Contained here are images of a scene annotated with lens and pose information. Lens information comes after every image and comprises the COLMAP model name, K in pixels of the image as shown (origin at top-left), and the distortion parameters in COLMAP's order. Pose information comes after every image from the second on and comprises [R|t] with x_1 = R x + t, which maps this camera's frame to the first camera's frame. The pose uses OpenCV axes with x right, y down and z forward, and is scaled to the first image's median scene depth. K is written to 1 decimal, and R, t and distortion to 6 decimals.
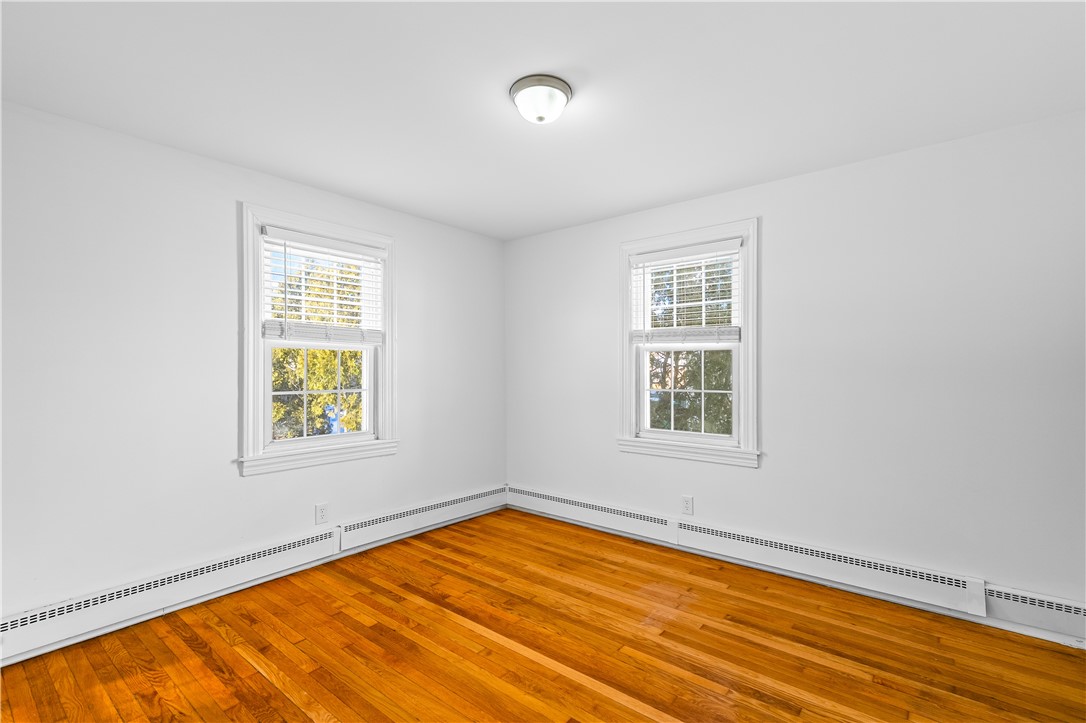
lens RADIAL K [[489.3, 0, 547.1], [0, 489.3, 364.9], [0, 0, 1]] dist [0.015191, -0.000285]
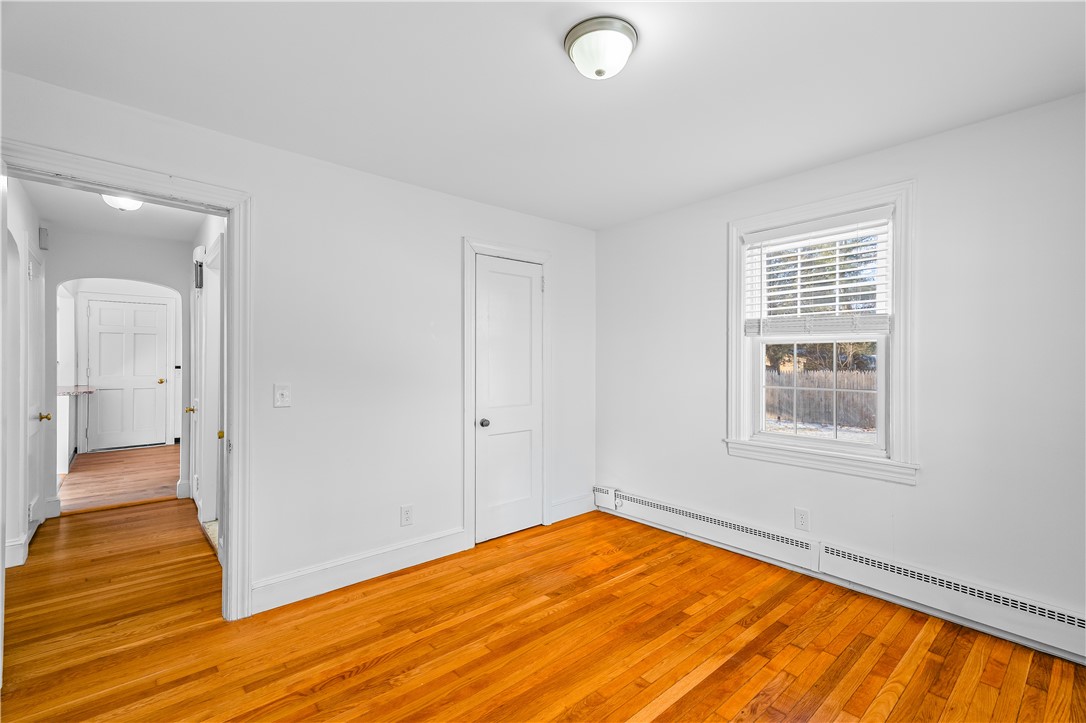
lens RADIAL K [[489.3, 0, 545.9], [0, 489.3, 360.5], [0, 0, 1]] dist [0.015191, -0.000285]
pose [[-0.167051, -0.001107, -0.985948, 0.602570], [0.002645, 0.999995, -0.001570, 0.001461], [0.985945, -0.002870, -0.167048, 0.752895]]
